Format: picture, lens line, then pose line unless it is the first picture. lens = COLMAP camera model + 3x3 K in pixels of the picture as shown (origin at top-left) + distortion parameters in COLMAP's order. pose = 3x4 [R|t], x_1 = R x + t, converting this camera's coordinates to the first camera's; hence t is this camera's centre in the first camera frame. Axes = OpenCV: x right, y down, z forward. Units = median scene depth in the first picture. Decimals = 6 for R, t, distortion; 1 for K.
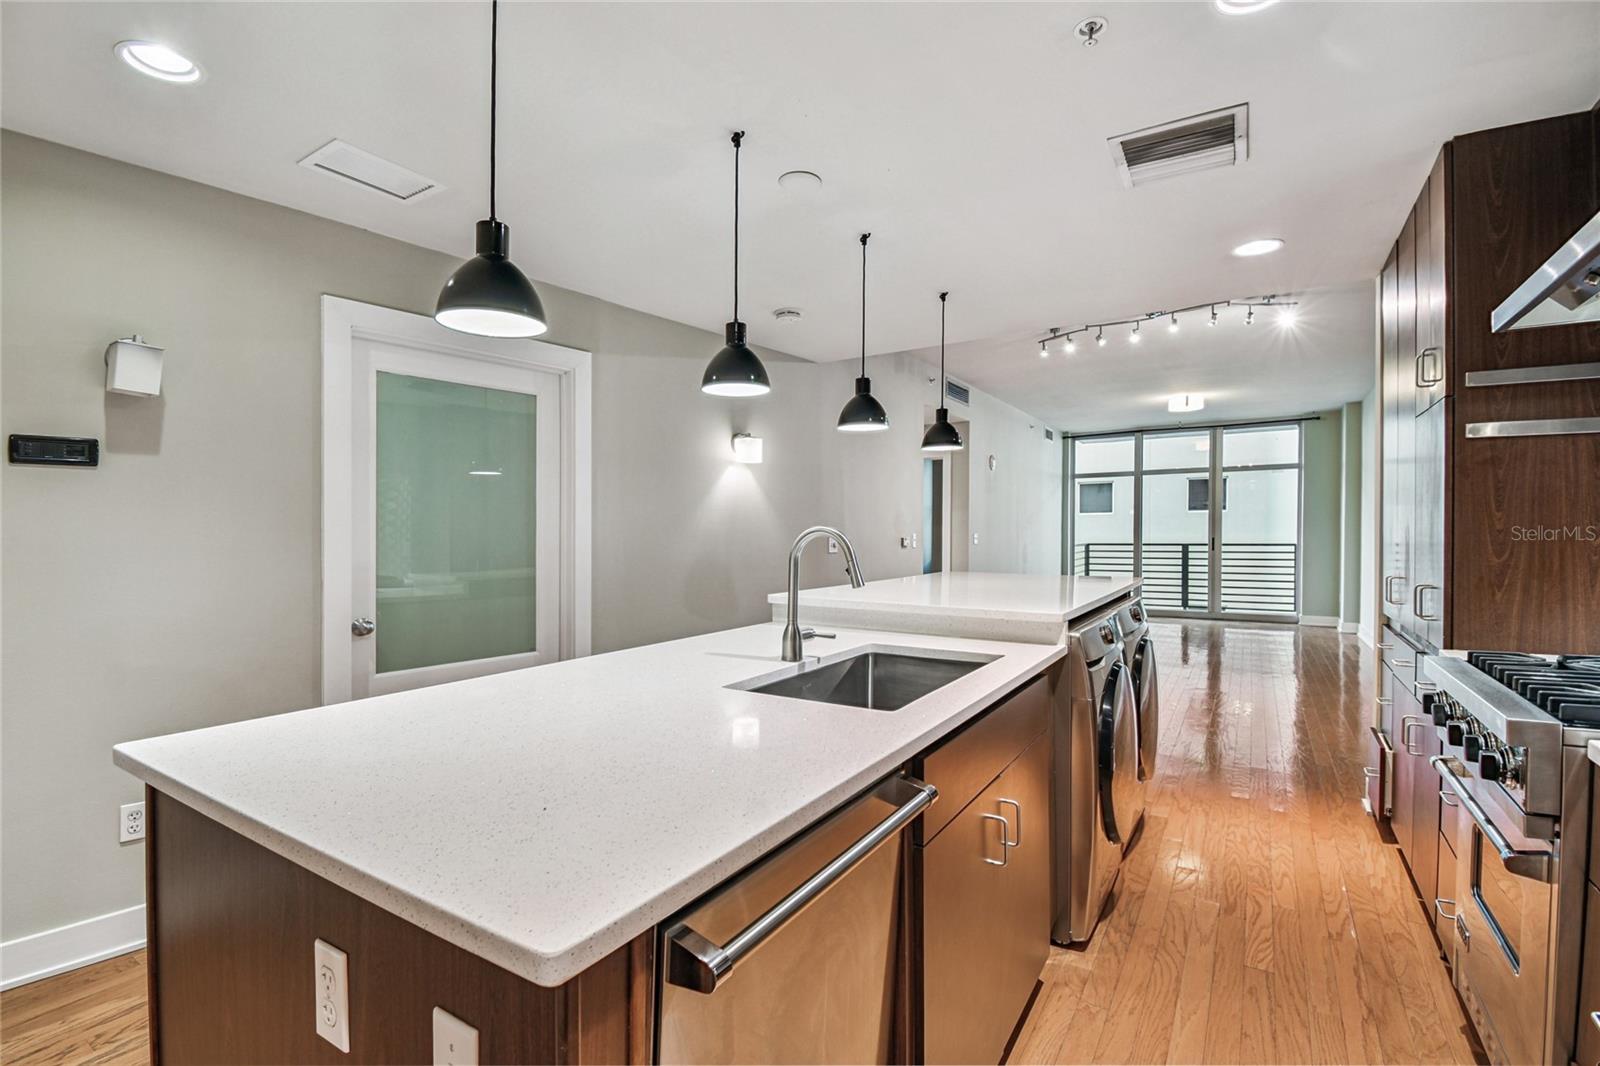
lens RADIAL K [[718.6, 0, 805.8], [0, 718.6, 536.0], [0, 0, 1]] dist [0.034407, -0.019413]
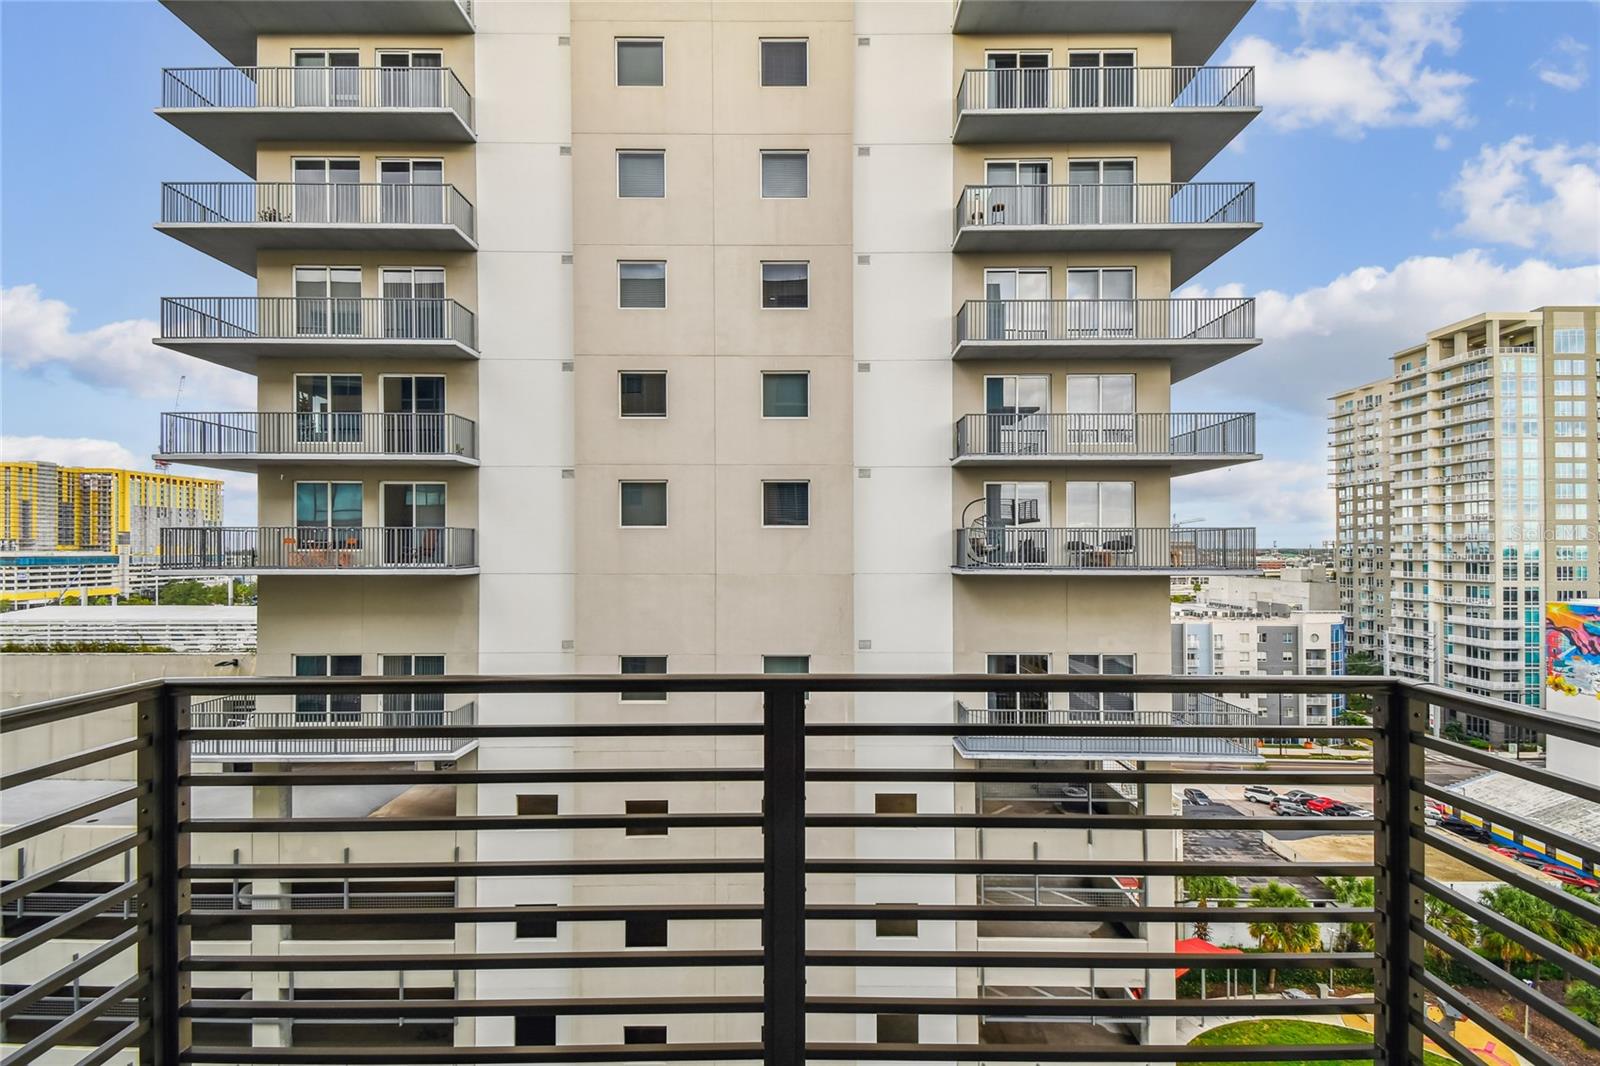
lens RADIAL K [[718.6, 0, 810.7], [0, 718.6, 552.5], [0, 0, 1]] dist [0.034407, -0.019413]
pose [[0.851759, -0.000376, 0.523934, 1.877884], [0.001844, 0.999996, -0.002281, -0.064074], [-0.523930, 0.002909, 0.851756, 3.626641]]
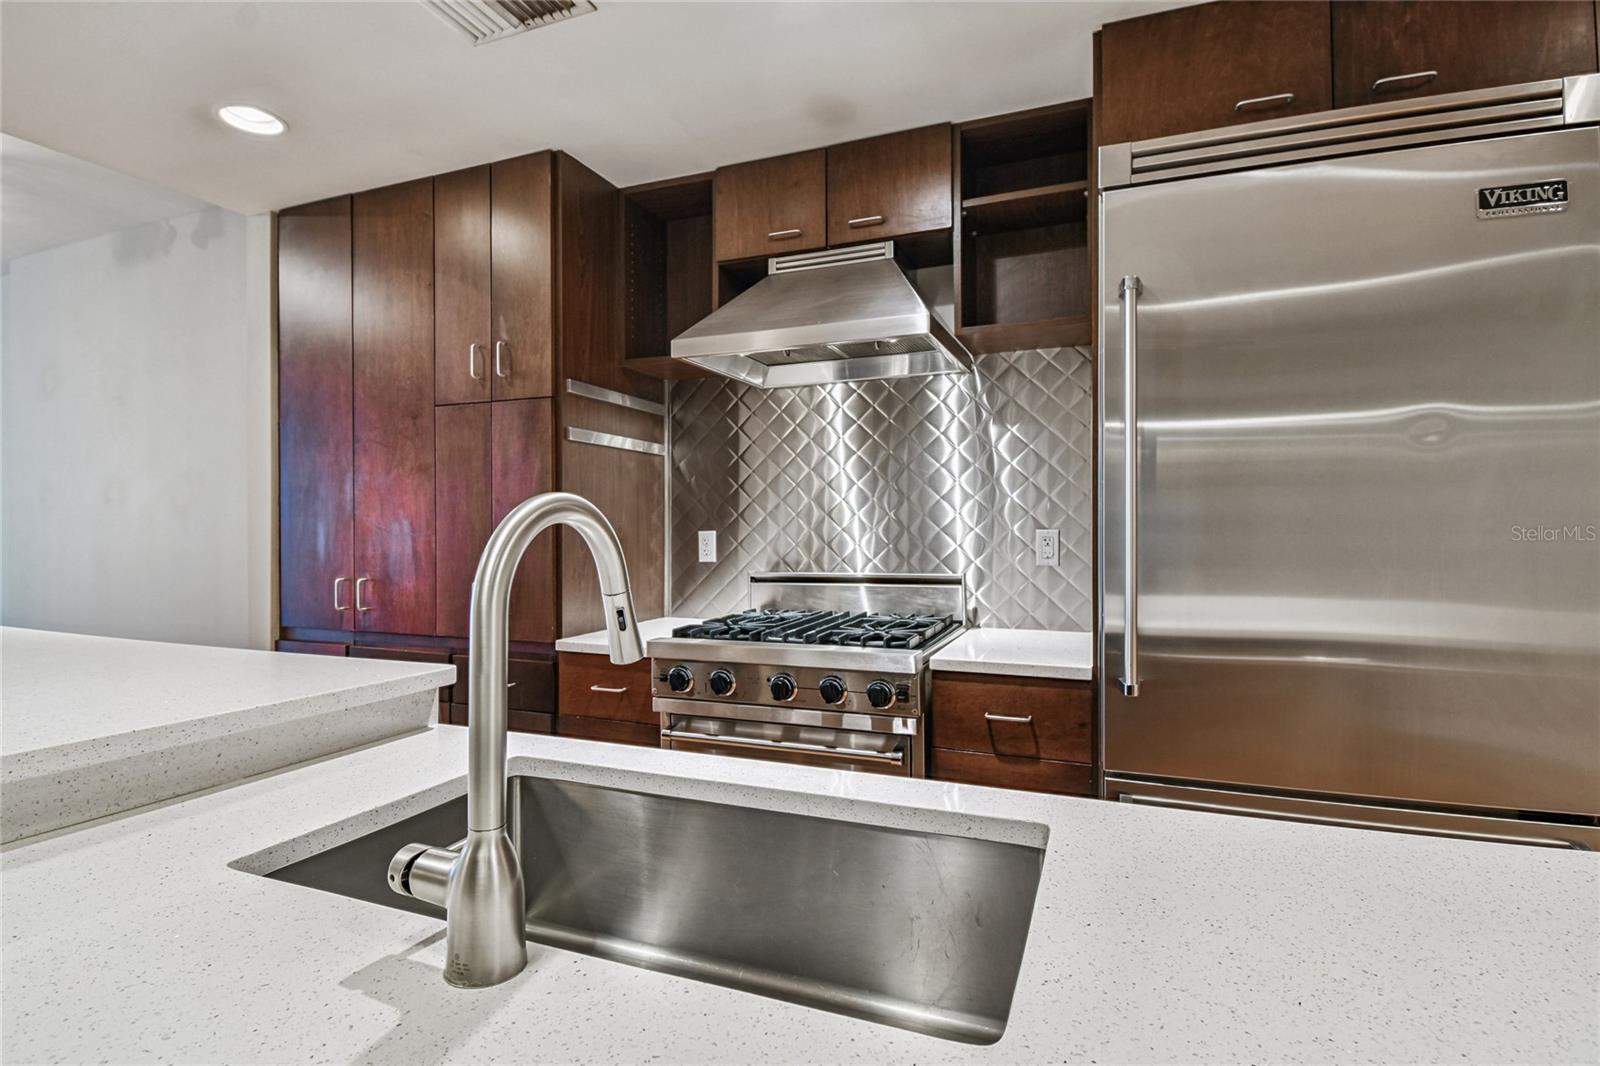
lens RADIAL K [[802.3, 0, 787.2], [0, 802.3, 538.5], [0, 0, 1]] dist [0.011264, -0.014658]
pose [[-0.147209, -0.009231, 0.989062, -0.230735], [0.008834, 0.999904, 0.010647, 0.001792], [-0.989066, 0.010304, -0.147113, 0.619041]]
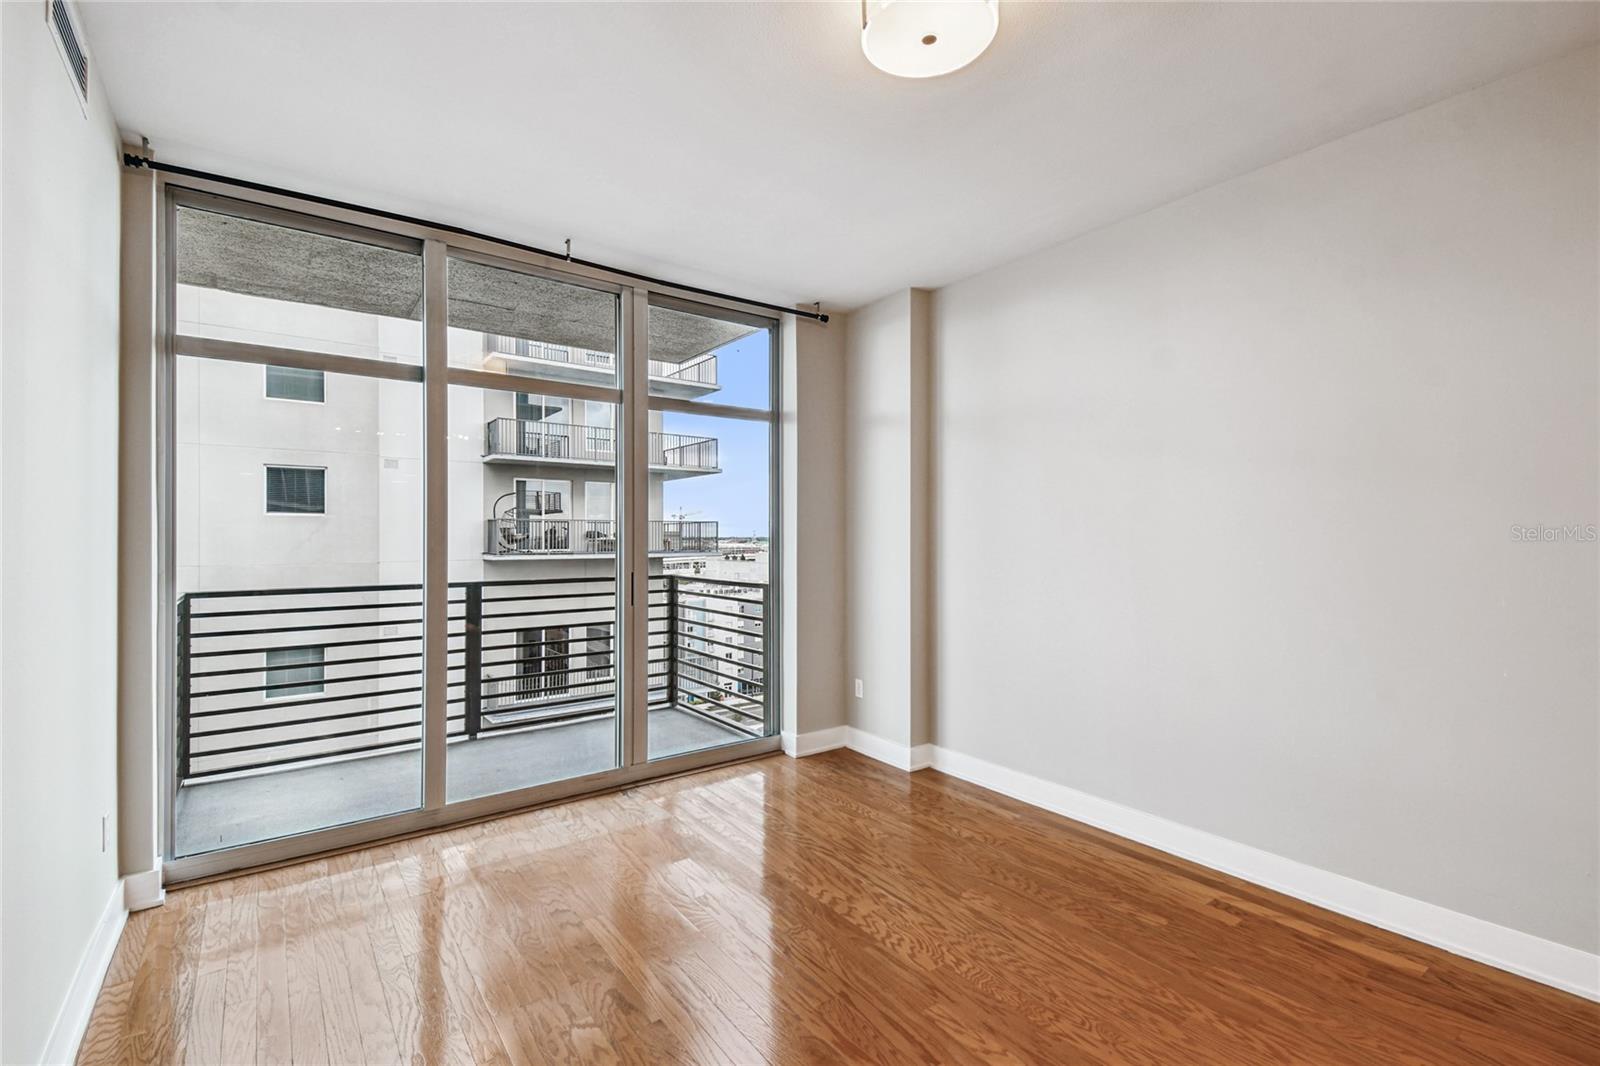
lens RADIAL K [[718.6, 0, 805.6], [0, 718.6, 534.5], [0, 0, 1]] dist [0.034407, -0.019413]
pose [[0.375208, 0.004689, 0.926929, 0.880707], [0.007973, 0.999934, -0.008286, -0.049767], [-0.926907, 0.010500, 0.375145, 2.795618]]
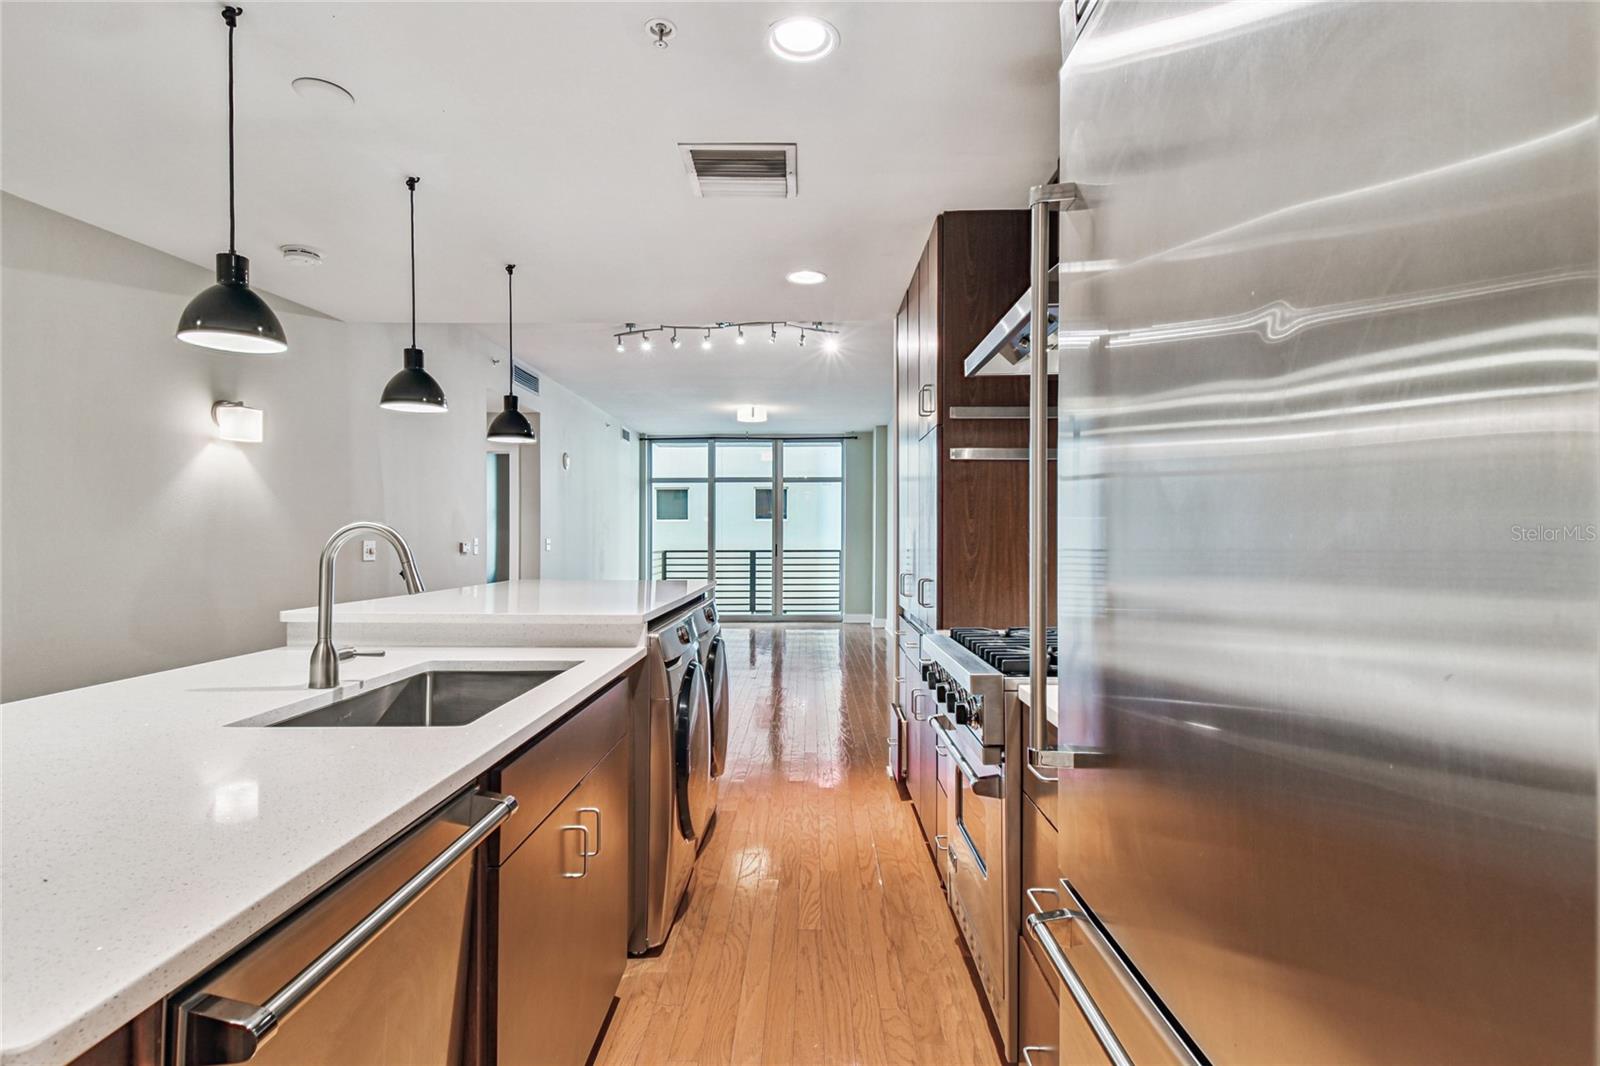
lens RADIAL K [[802.3, 0, 794.5], [0, 802.3, 533.7], [0, 0, 1]] dist [0.011264, -0.014658]
pose [[0.860471, 0.005811, 0.509466, -0.017753], [0.001226, 0.999908, -0.013476, 0.009858], [-0.509497, 0.012221, 0.860385, -0.034996]]
